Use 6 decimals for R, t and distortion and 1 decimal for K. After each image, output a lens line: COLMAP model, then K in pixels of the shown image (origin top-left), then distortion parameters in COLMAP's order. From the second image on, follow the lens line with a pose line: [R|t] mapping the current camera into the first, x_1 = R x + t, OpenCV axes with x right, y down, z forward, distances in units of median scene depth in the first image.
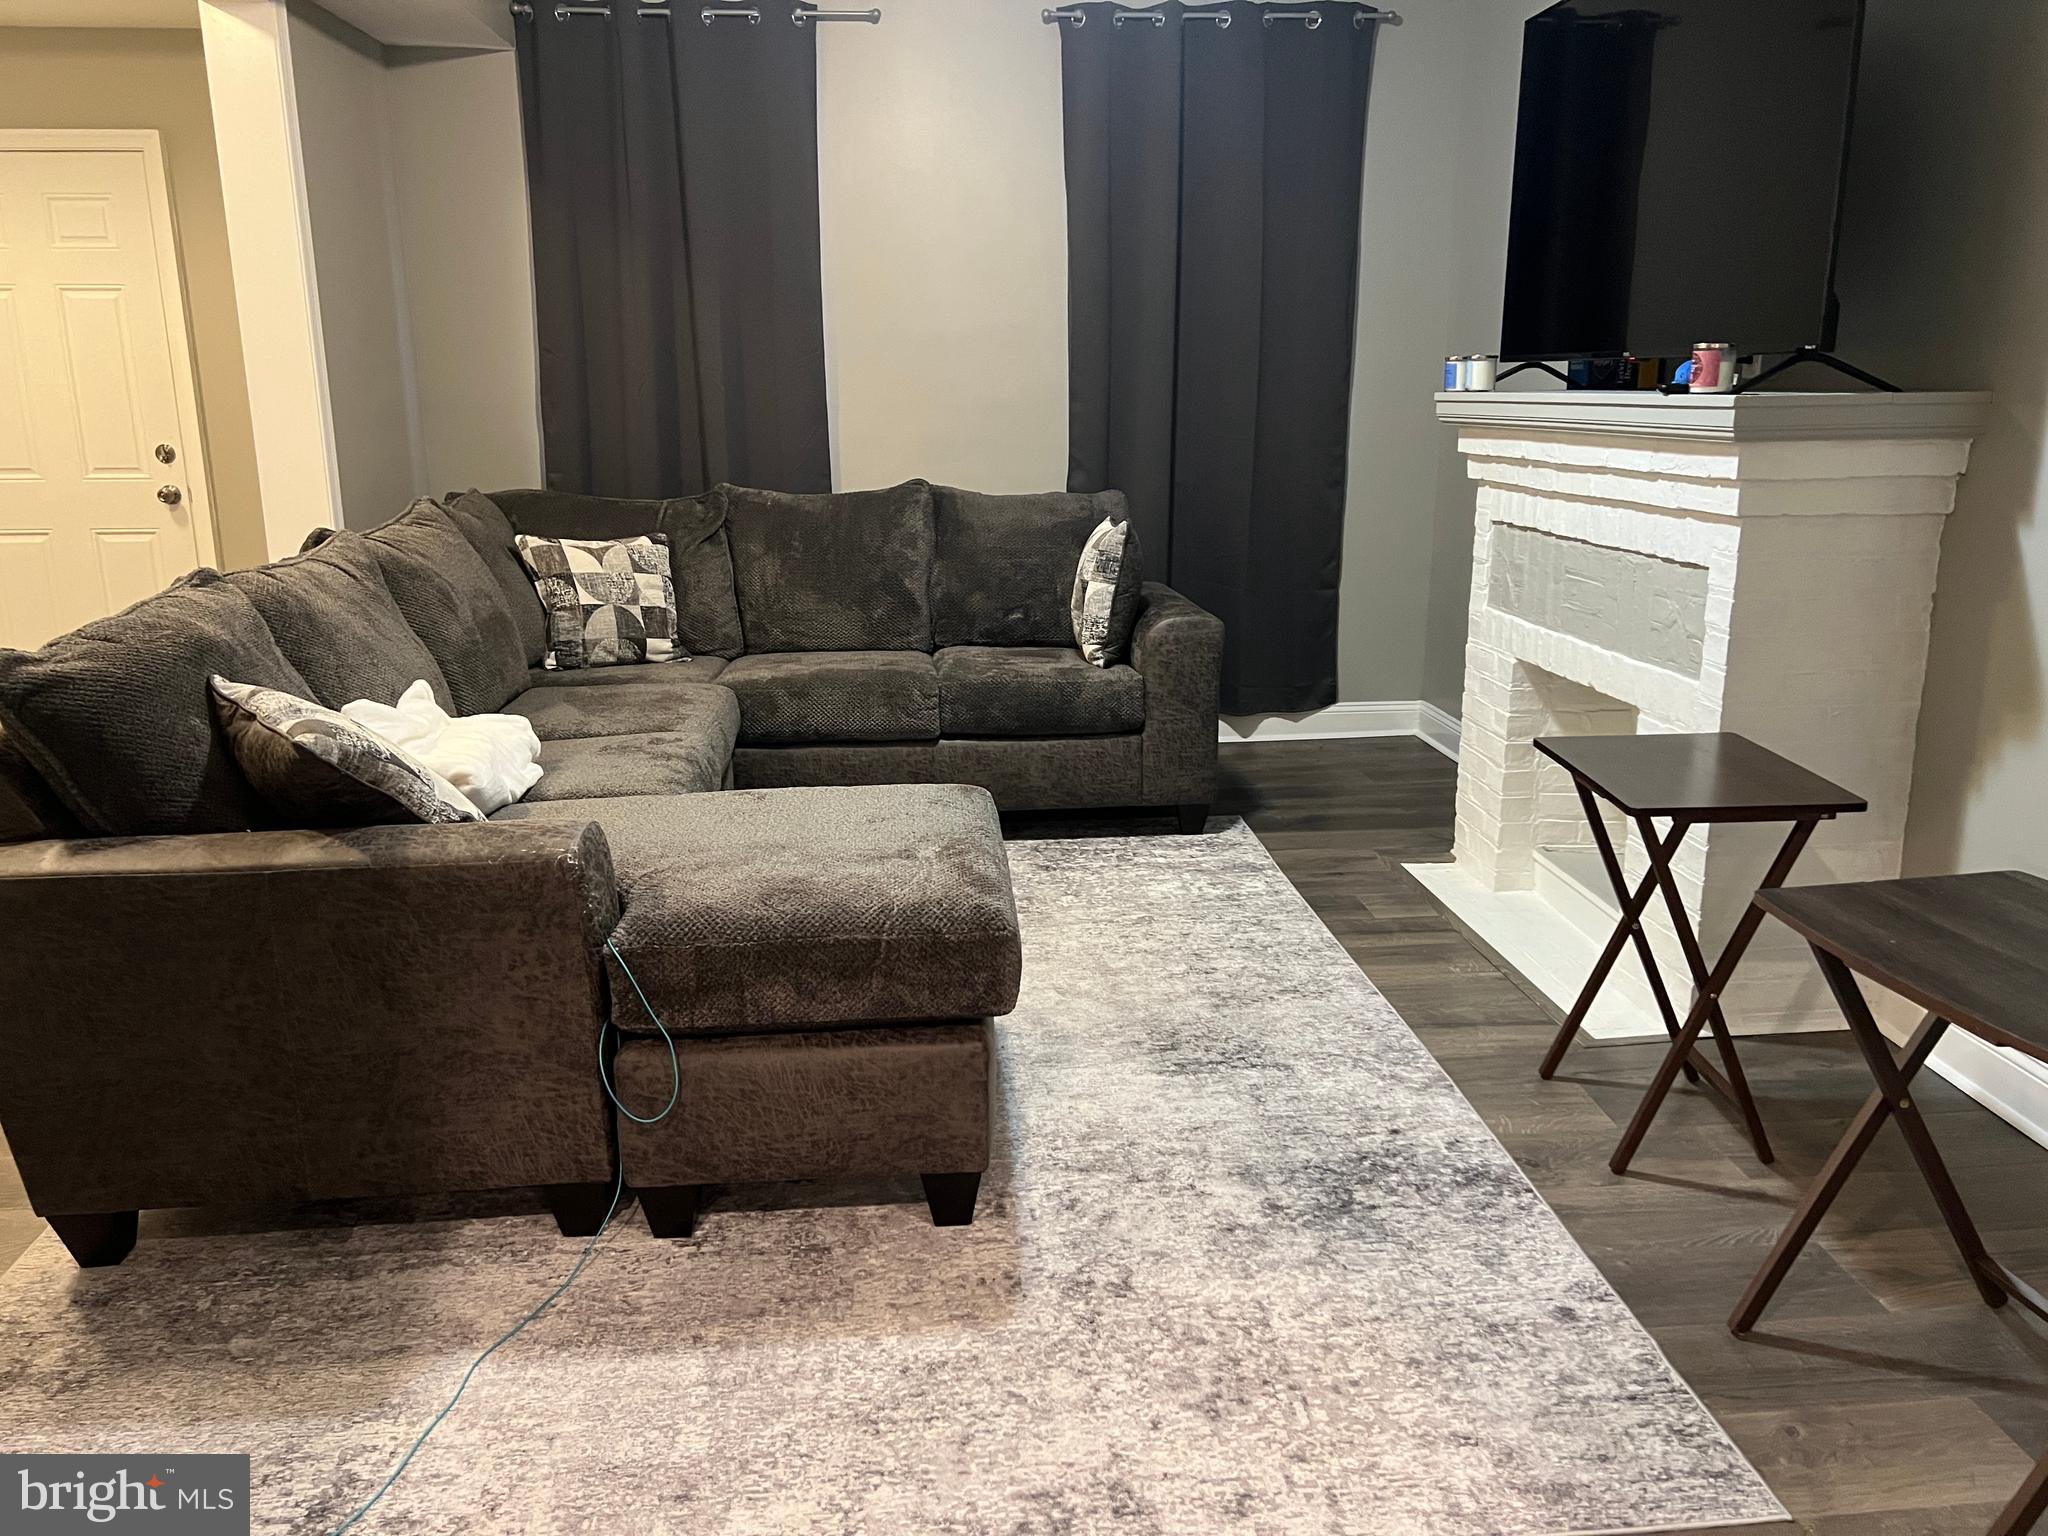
lens RADIAL K [[1539.6, 0, 1015.6], [0, 1539.6, 775.8], [0, 0, 1]] dist [0.075915, -0.084046]
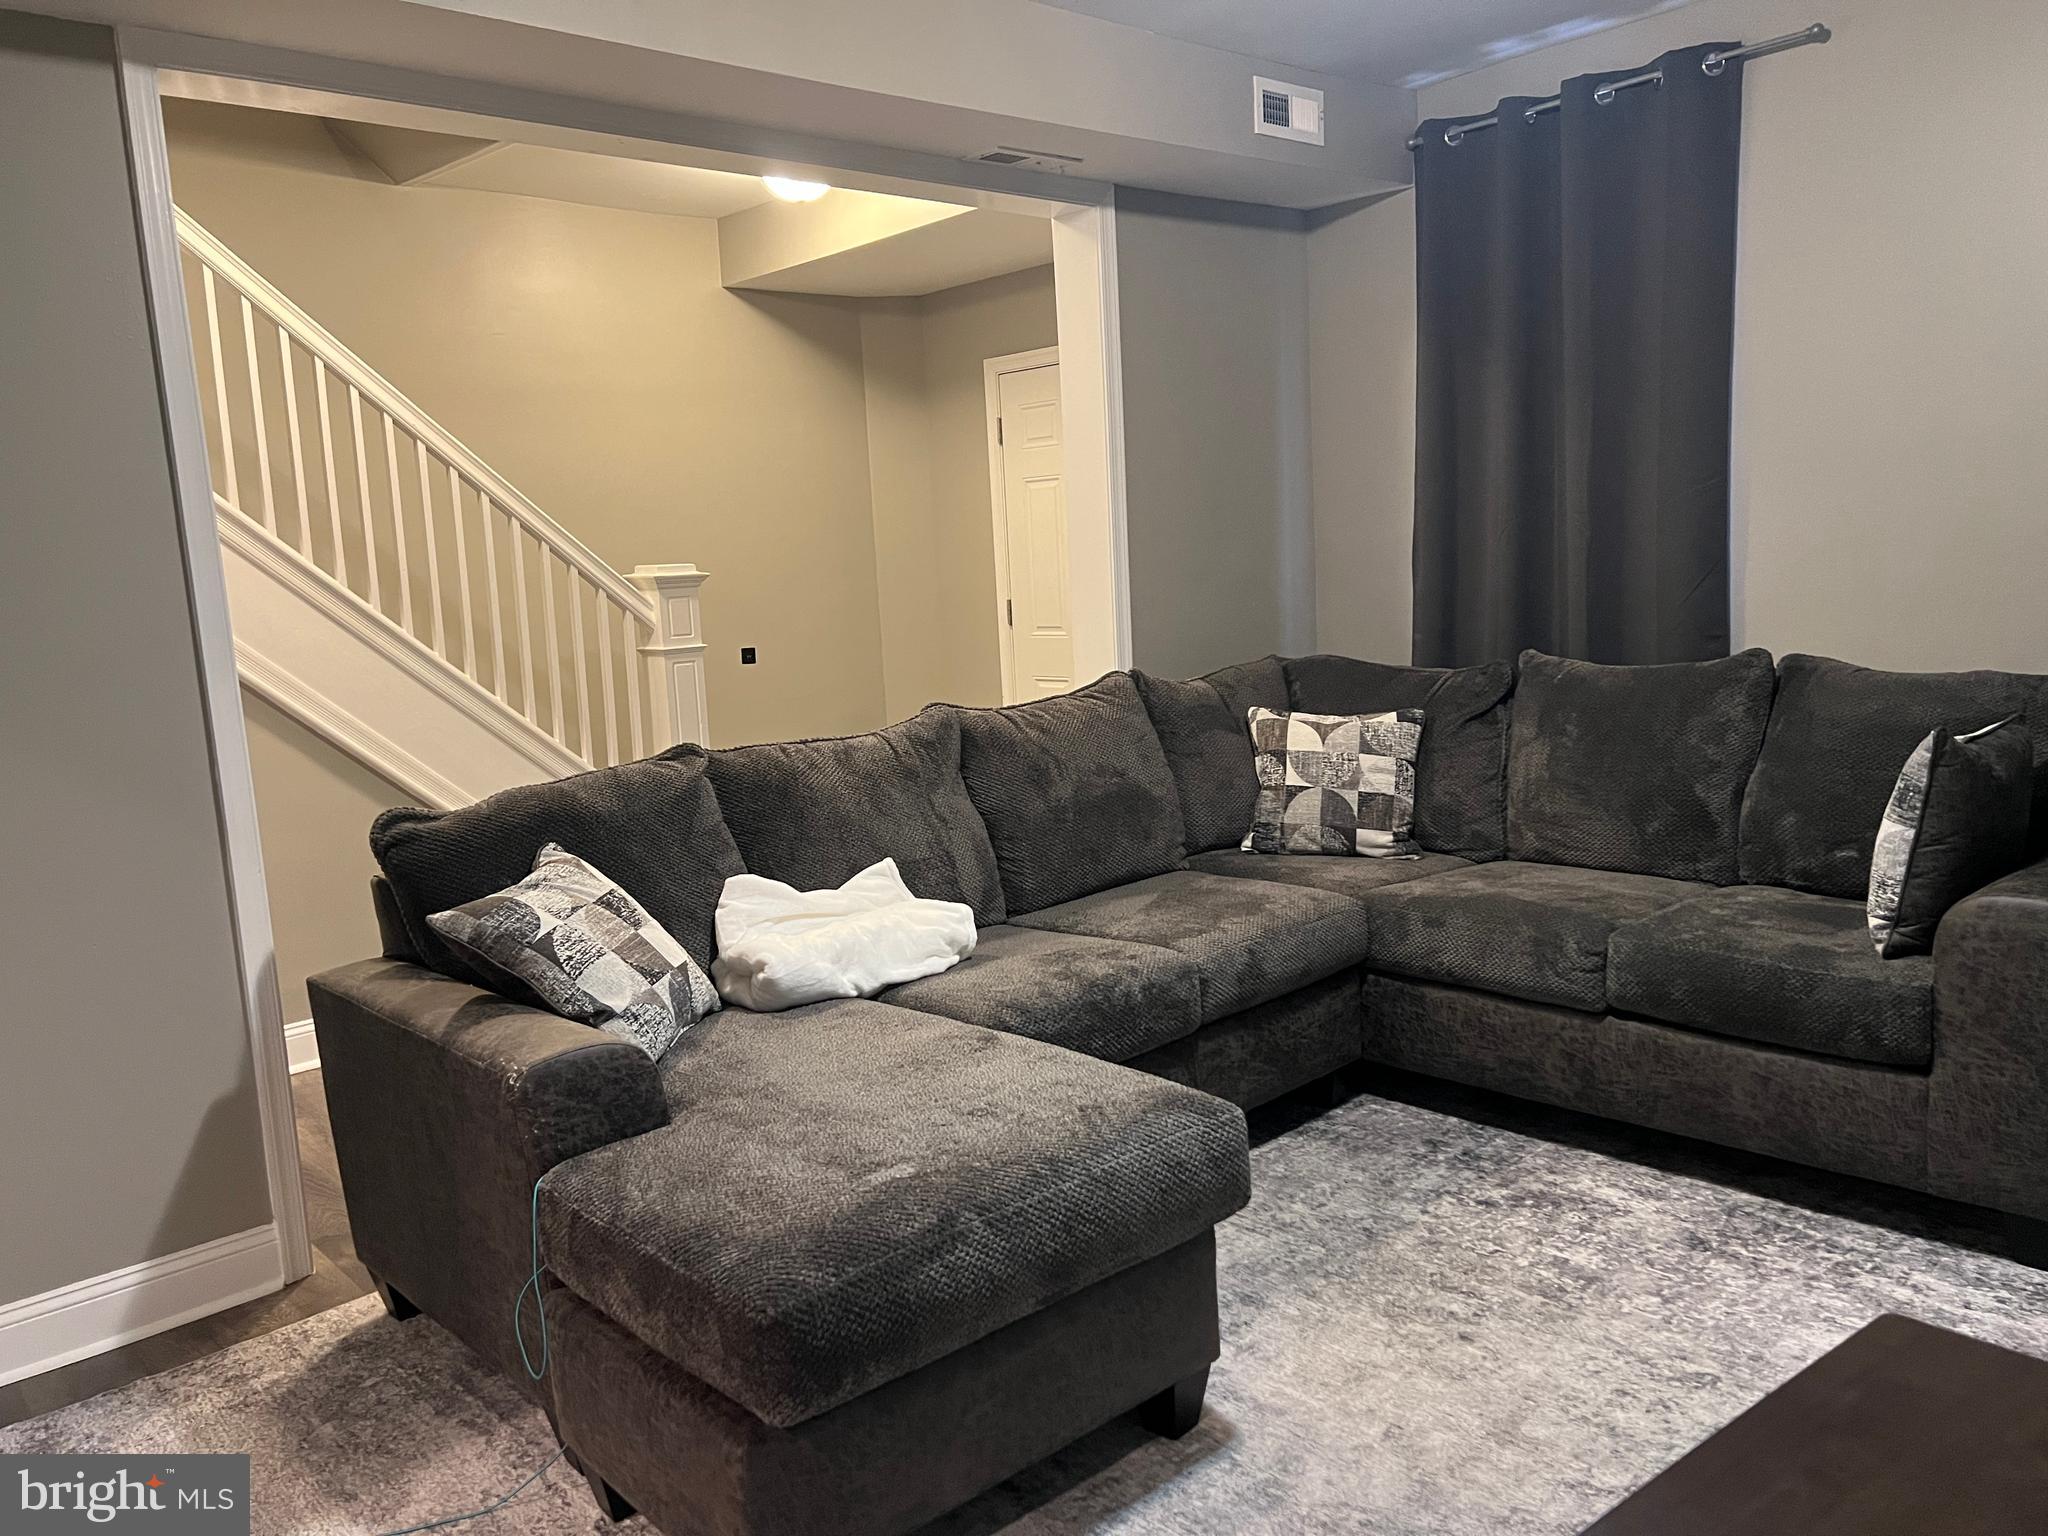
lens RADIAL K [[1539.6, 0, 1014.4], [0, 1539.6, 783.9], [0, 0, 1]] dist [0.075915, -0.084046]
pose [[0.605462, 0.090589, -0.790702, 0.350045], [-0.142818, 0.989741, 0.004033, -0.094879], [0.782955, 0.110484, 0.612188, 0.330040]]
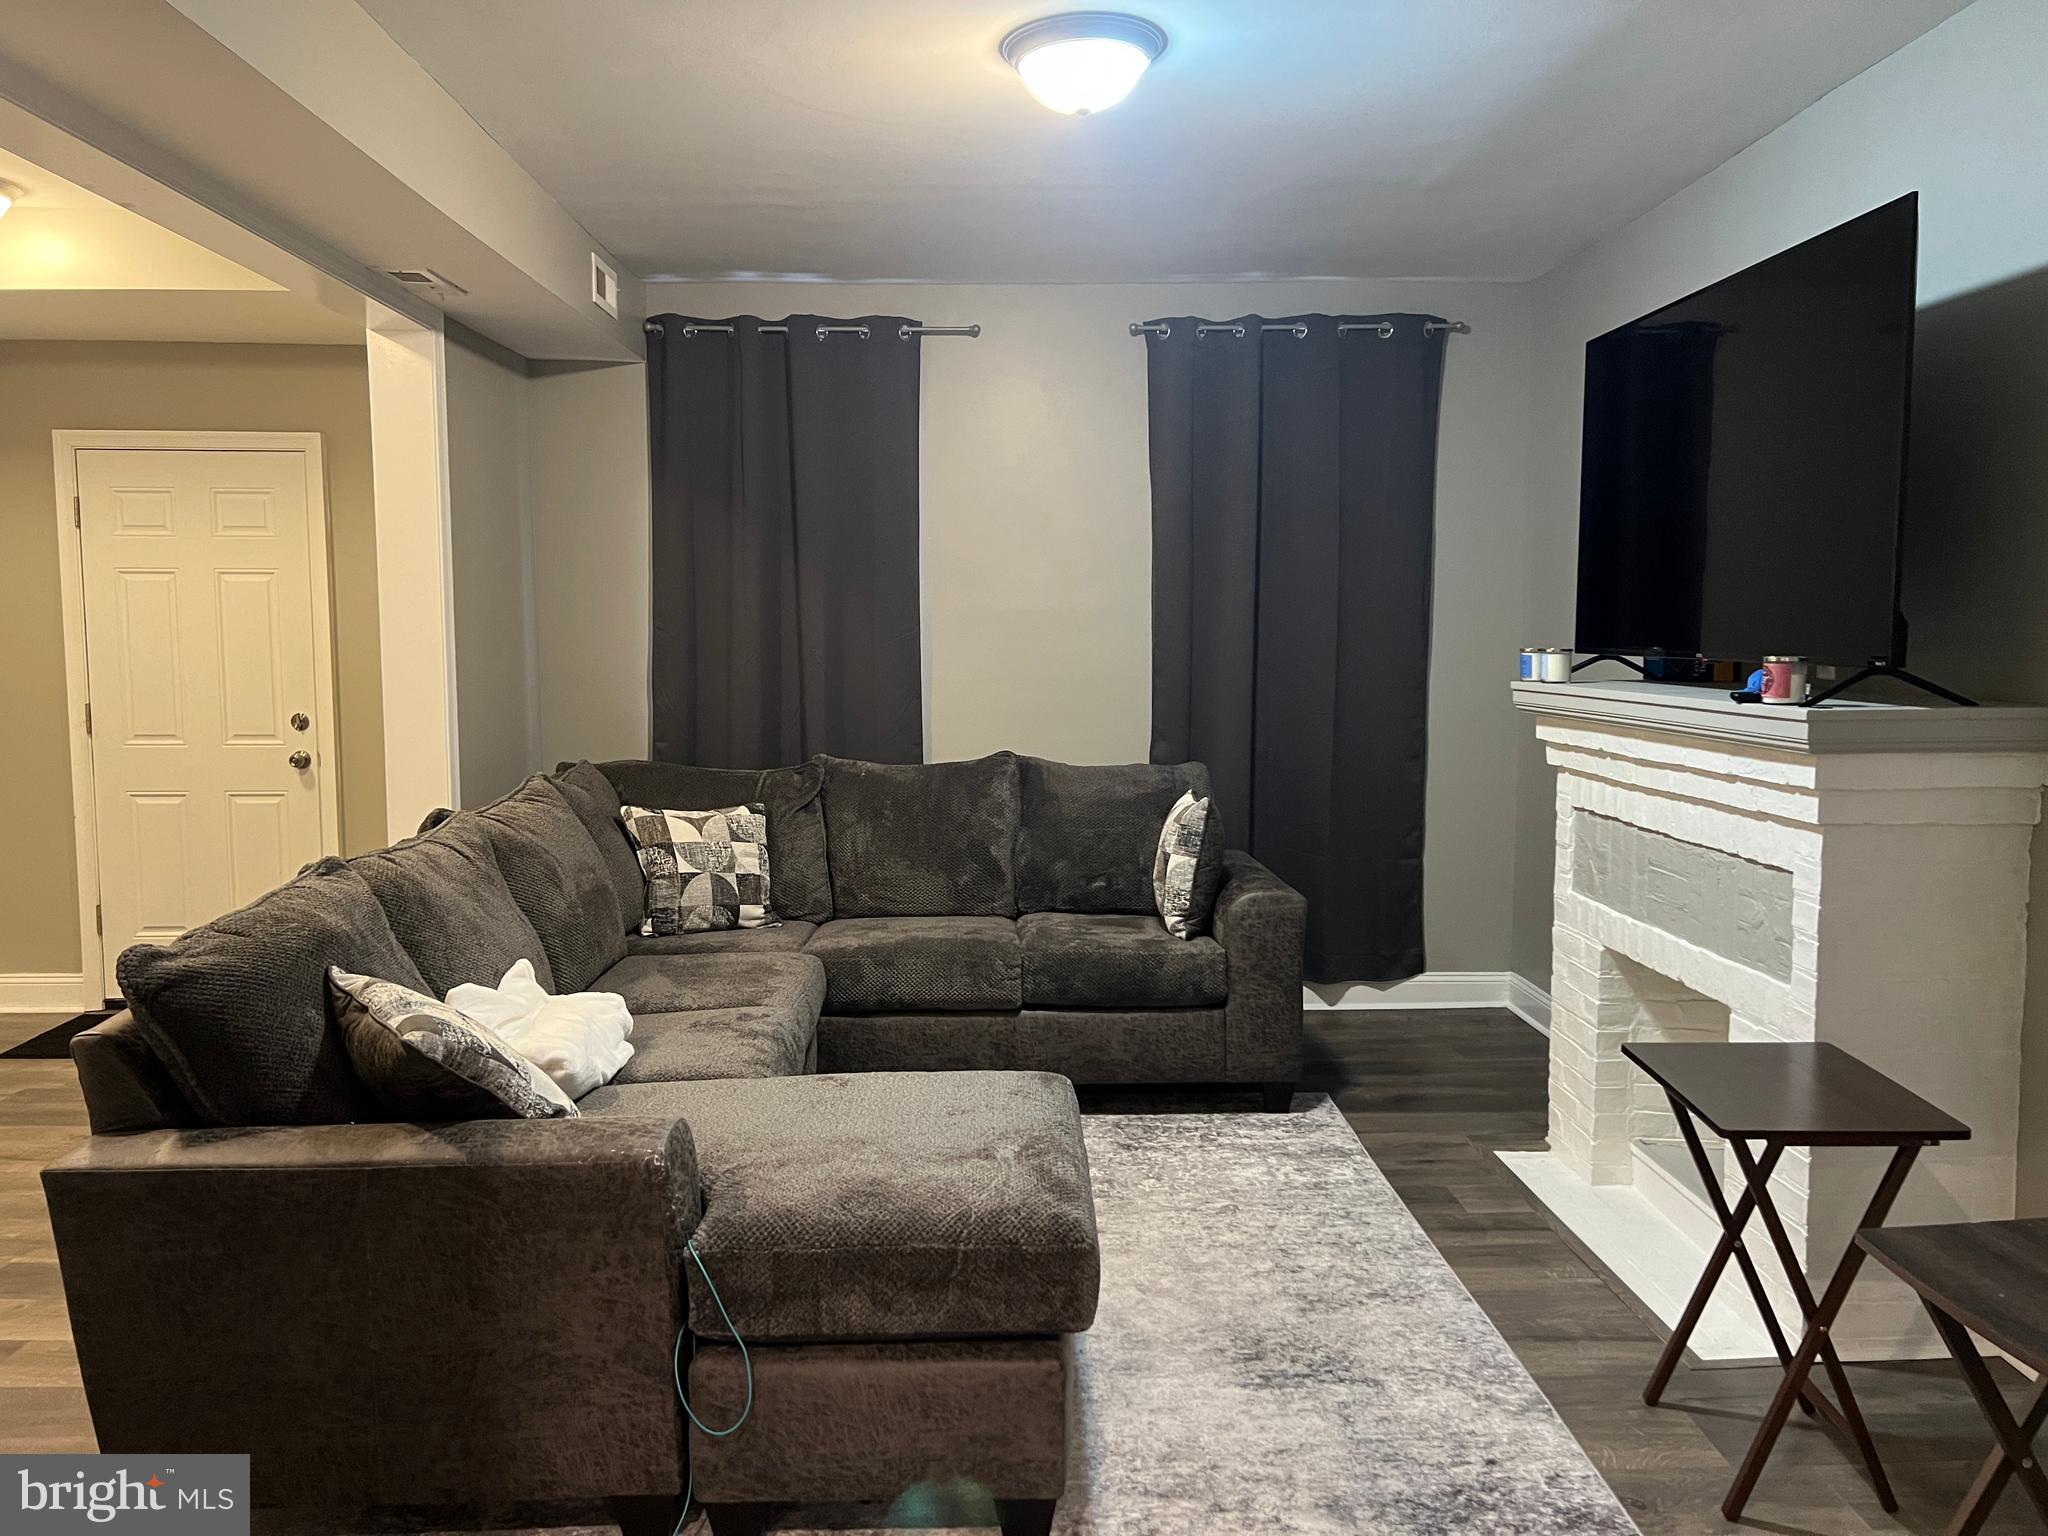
lens RADIAL K [[1539.6, 0, 1016.8], [0, 1539.6, 776.8], [0, 0, 1]] dist [0.075915, -0.084046]
pose [[0.998395, 0.008760, -0.055945, 0.002032], [-0.016948, 0.988901, -0.147608, -0.026182], [0.054031, 0.148320, 0.987462, -0.017141]]
